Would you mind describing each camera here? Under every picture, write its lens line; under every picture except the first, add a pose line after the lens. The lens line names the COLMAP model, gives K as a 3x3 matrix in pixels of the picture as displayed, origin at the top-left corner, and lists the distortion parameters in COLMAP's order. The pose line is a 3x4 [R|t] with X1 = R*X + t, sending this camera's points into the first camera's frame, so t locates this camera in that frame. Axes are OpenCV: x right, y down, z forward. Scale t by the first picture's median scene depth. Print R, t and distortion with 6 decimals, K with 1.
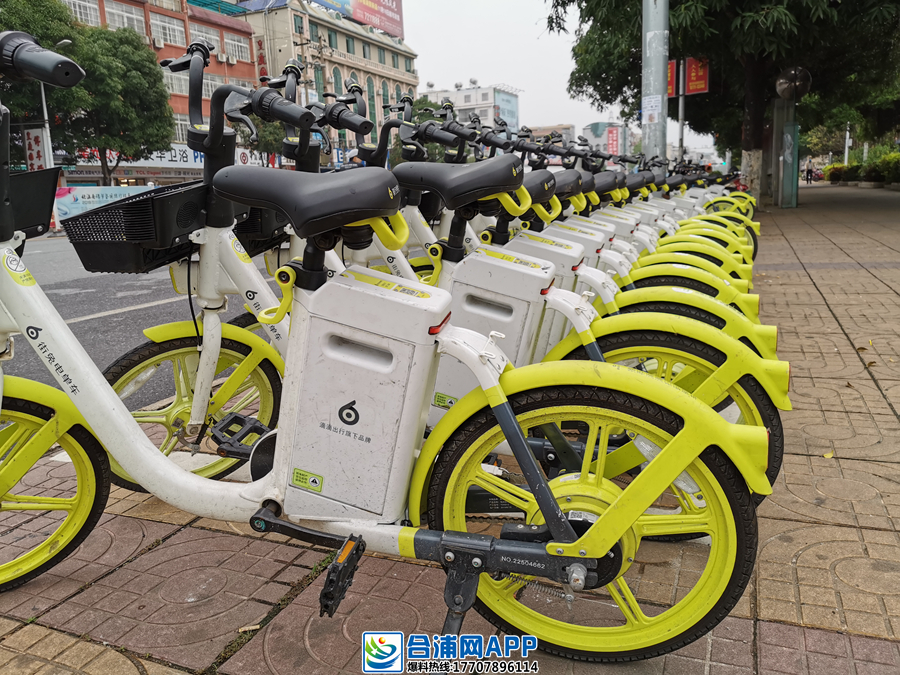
lens RADIAL K [[697.3, 0, 448.2], [0, 697.3, 345.1], [0, 0, 1]] dist [0.033090, -0.039969]
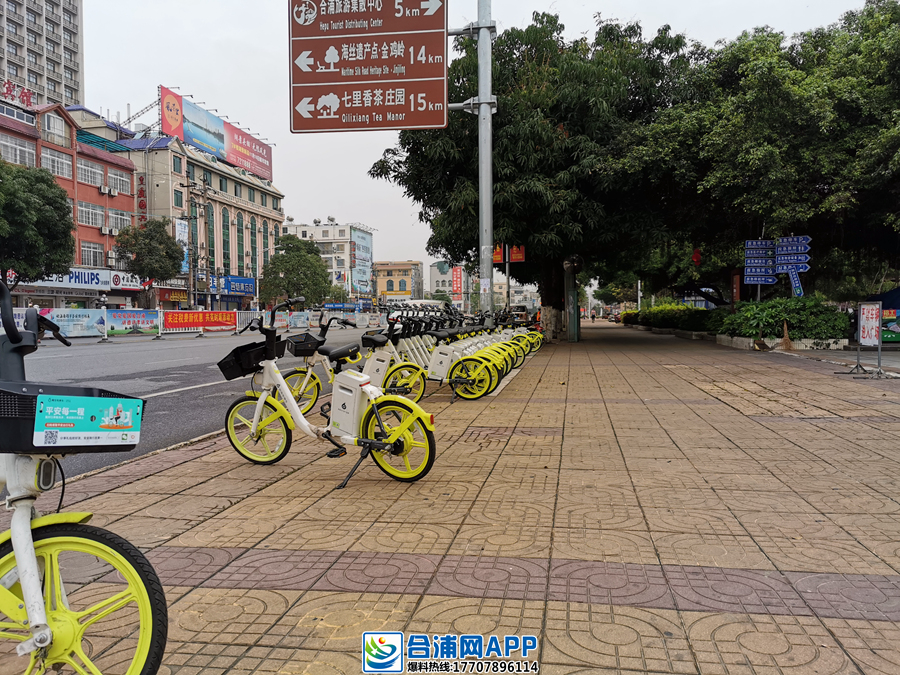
lens RADIAL K [[697.3, 0, 451.8], [0, 697.3, 333.8], [0, 0, 1]] dist [0.033090, -0.039969]
pose [[0.975544, 0.034228, 0.217123, -0.030010], [0.008634, 0.981071, -0.193454, 0.022375], [-0.219635, 0.190598, 0.956783, -0.112998]]
